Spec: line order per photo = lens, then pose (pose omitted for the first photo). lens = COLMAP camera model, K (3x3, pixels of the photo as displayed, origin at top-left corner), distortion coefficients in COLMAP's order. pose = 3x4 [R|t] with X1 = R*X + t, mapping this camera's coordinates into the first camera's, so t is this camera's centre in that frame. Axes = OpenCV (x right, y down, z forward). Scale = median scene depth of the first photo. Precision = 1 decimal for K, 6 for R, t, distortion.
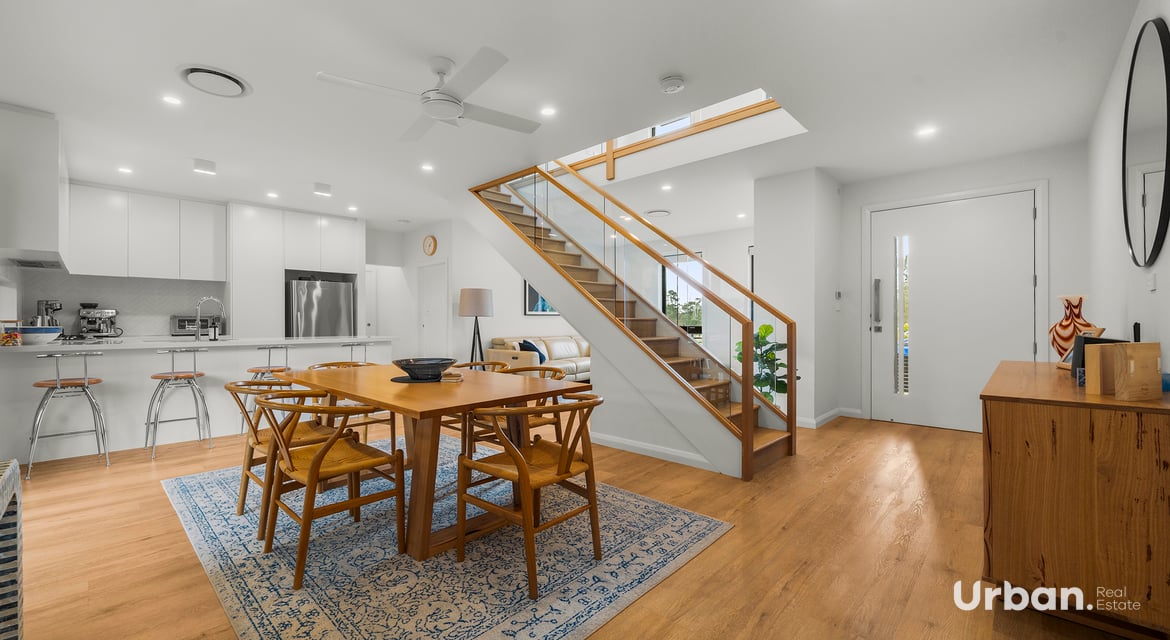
lens RADIAL K [[442.6, 0, 513.2], [0, 442.6, 320.8], [0, 0, 1]] dist [-0.001480, 0.000055]
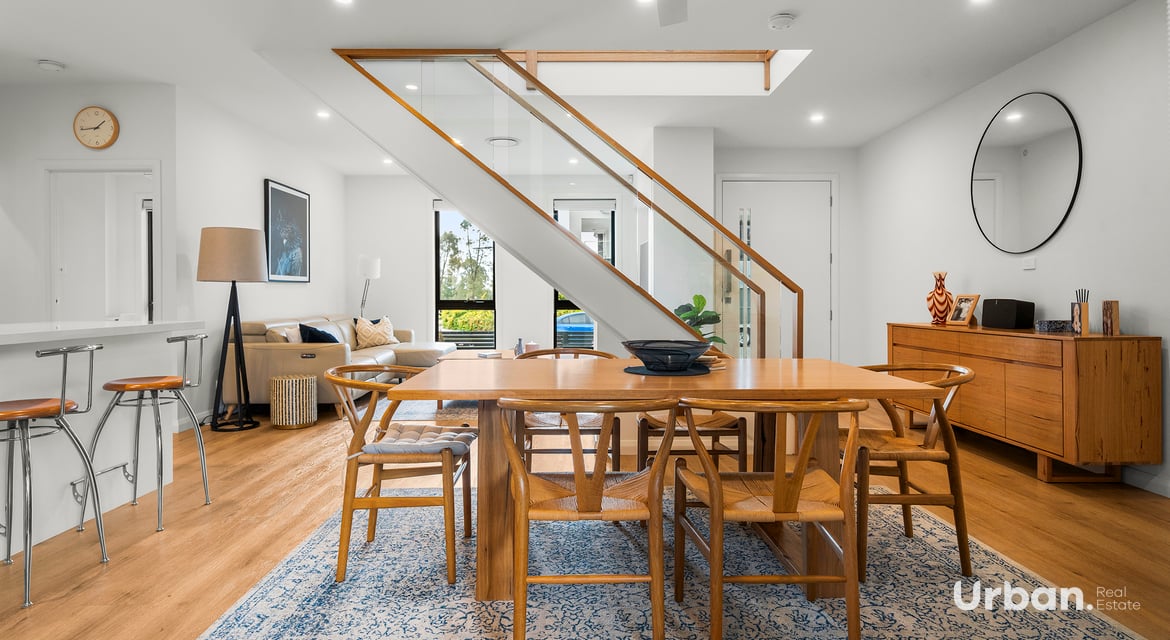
lens RADIAL K [[675.0, 0, 585.0], [0, 675.0, 320.0], [0, 0, 1]] dist [-0.002276, -0.001398]
pose [[0.689001, -0.021675, 0.724436, -0.938649], [-0.001019, 0.999523, 0.030875, 0.028224], [-0.724760, -0.022012, 0.688650, 0.381595]]
